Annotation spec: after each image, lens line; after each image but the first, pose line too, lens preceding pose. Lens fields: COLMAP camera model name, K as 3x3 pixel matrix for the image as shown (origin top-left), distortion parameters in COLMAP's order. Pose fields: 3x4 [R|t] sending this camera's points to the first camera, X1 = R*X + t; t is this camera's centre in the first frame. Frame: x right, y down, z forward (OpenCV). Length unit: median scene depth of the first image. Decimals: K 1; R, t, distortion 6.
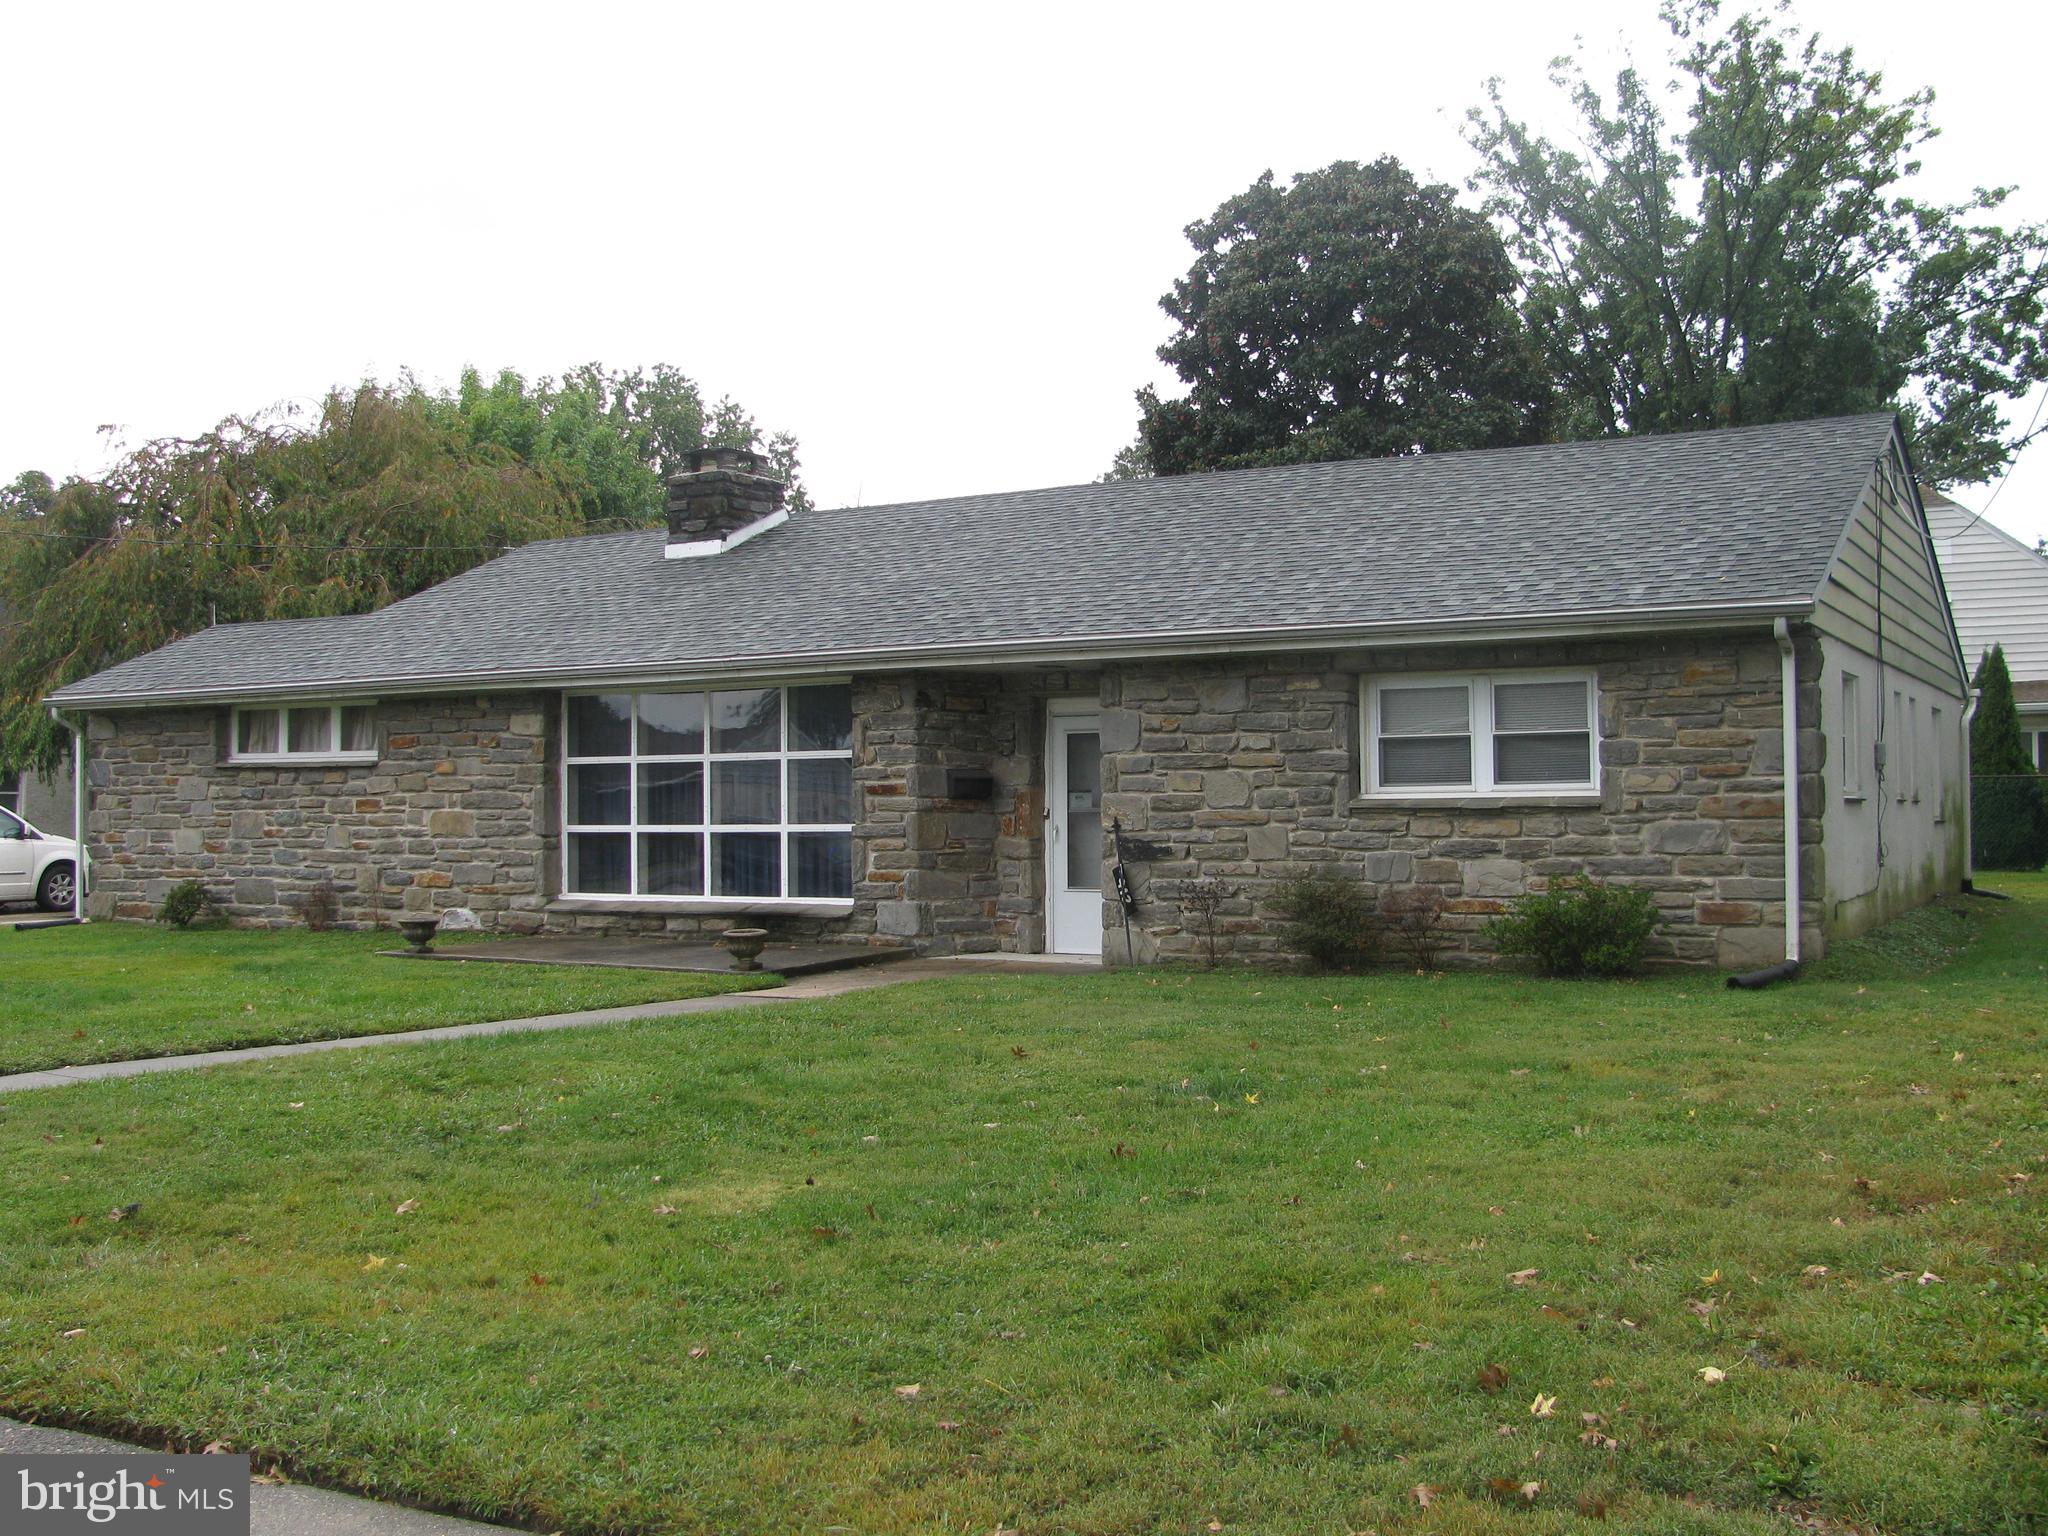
lens RADIAL K [[2123.7, 0, 1024.0], [0, 2123.7, 768.0], [0, 0, 1]] dist [-0.211567, 0.212670]
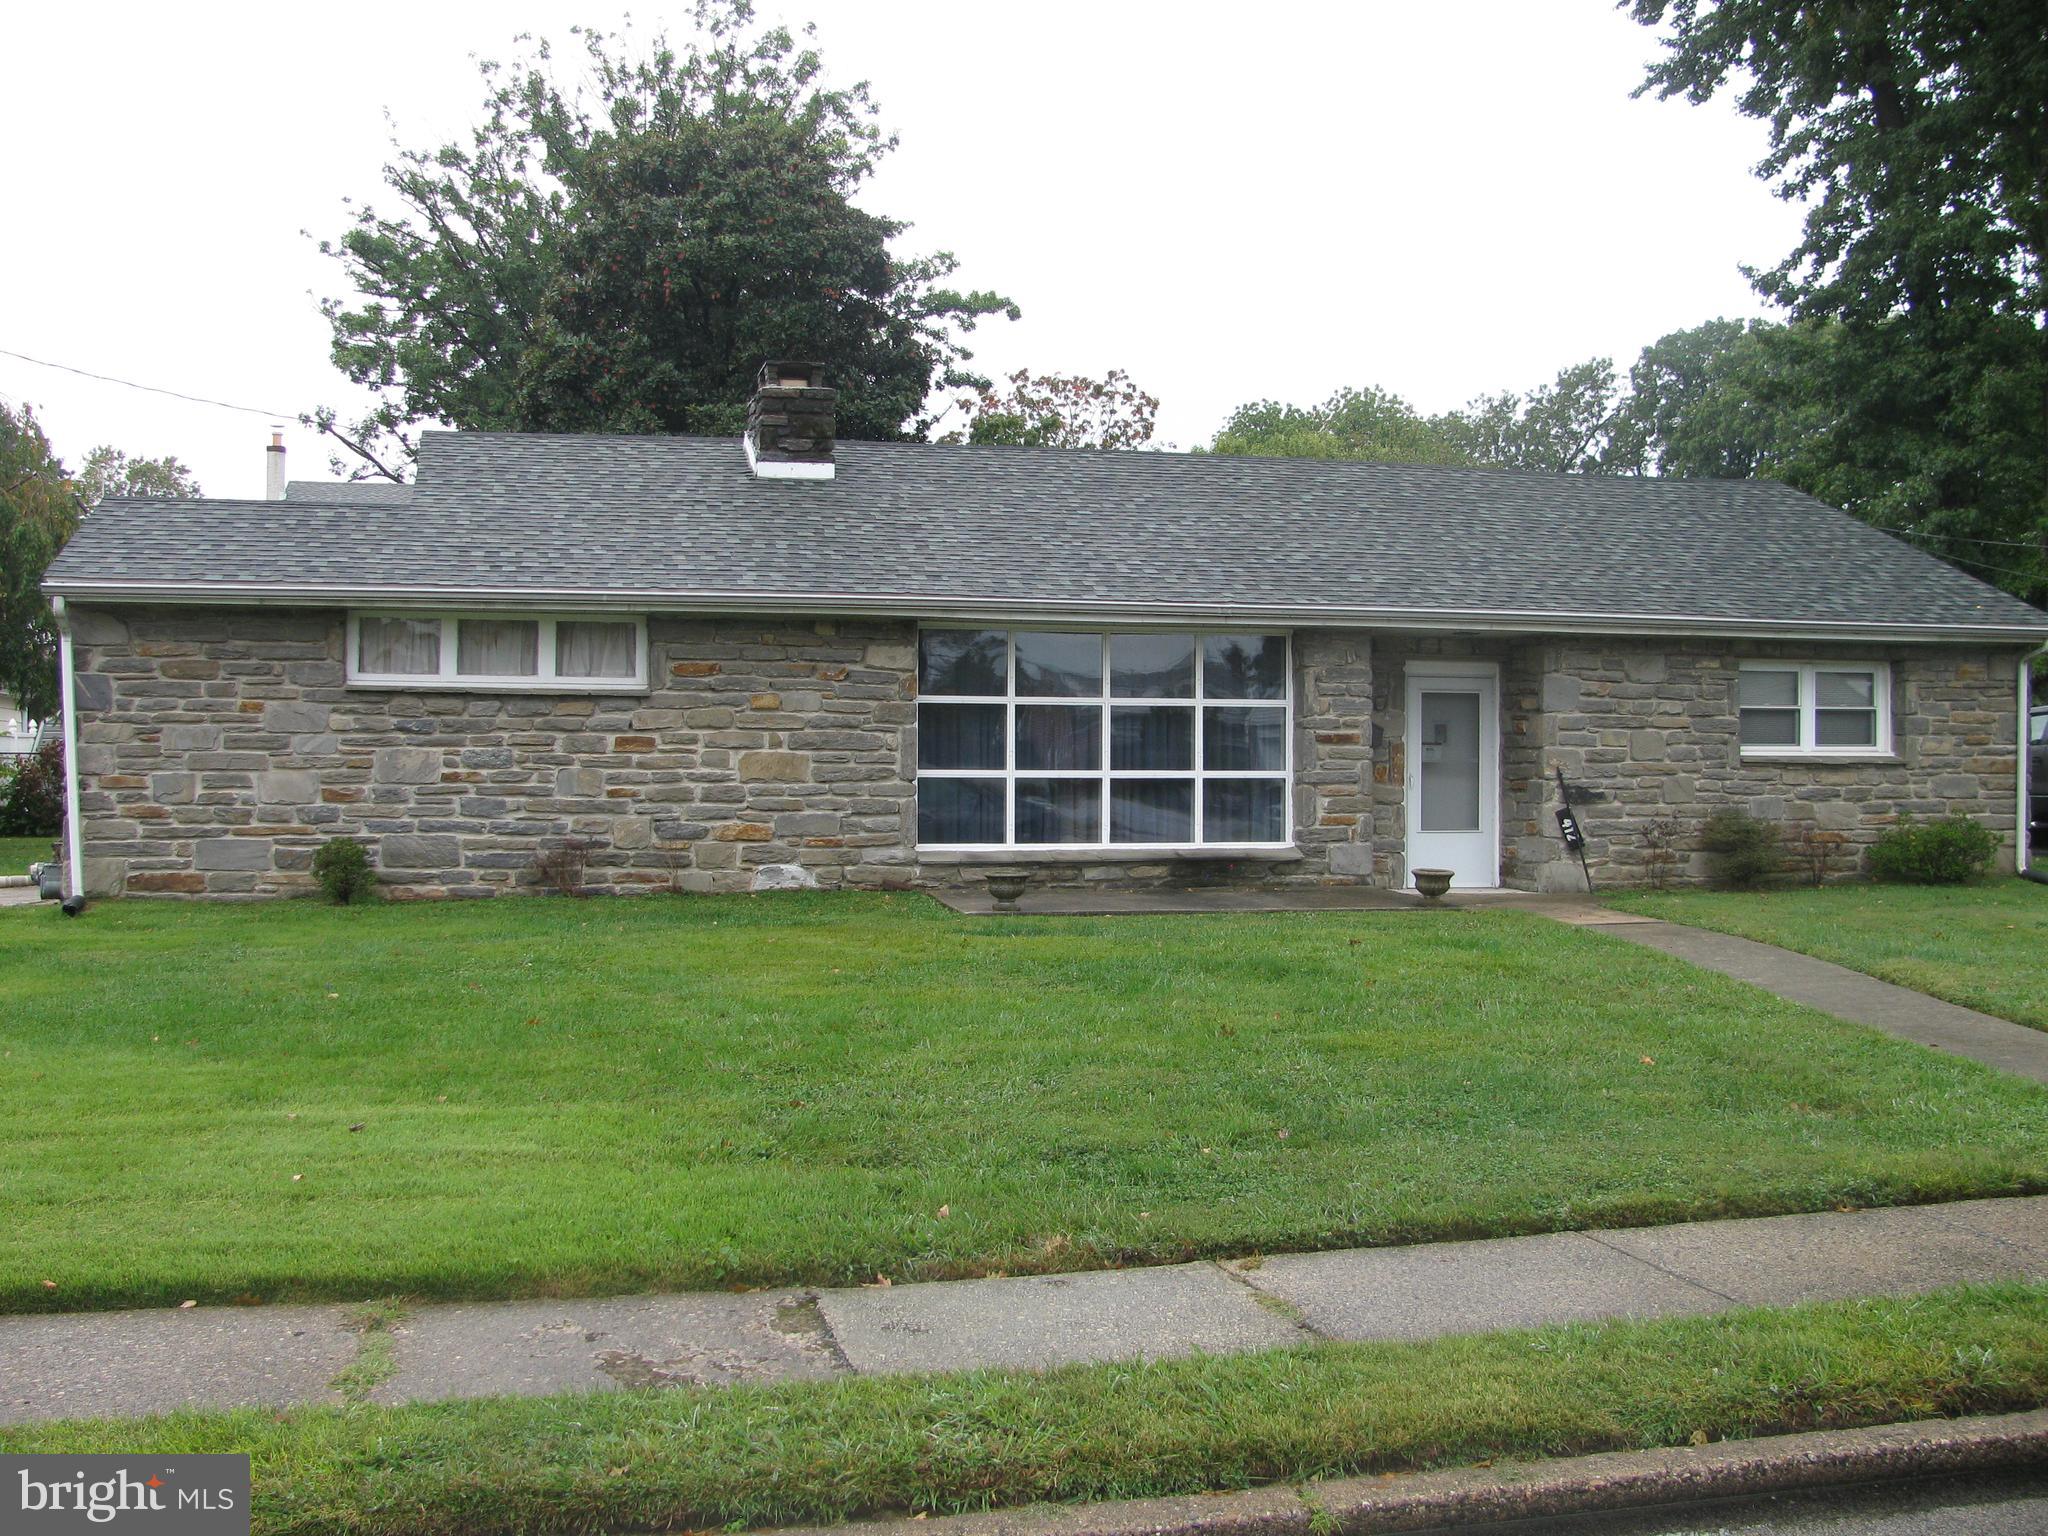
lens RADIAL K [[2123.7, 0, 1024.0], [0, 2123.7, 768.0], [0, 0, 1]] dist [-0.211567, 0.212670]
pose [[0.730728, 0.011239, 0.682577, -0.843404], [-0.024139, 0.999665, 0.009381, 0.017445], [-0.682242, -0.023332, 0.730754, 0.309083]]
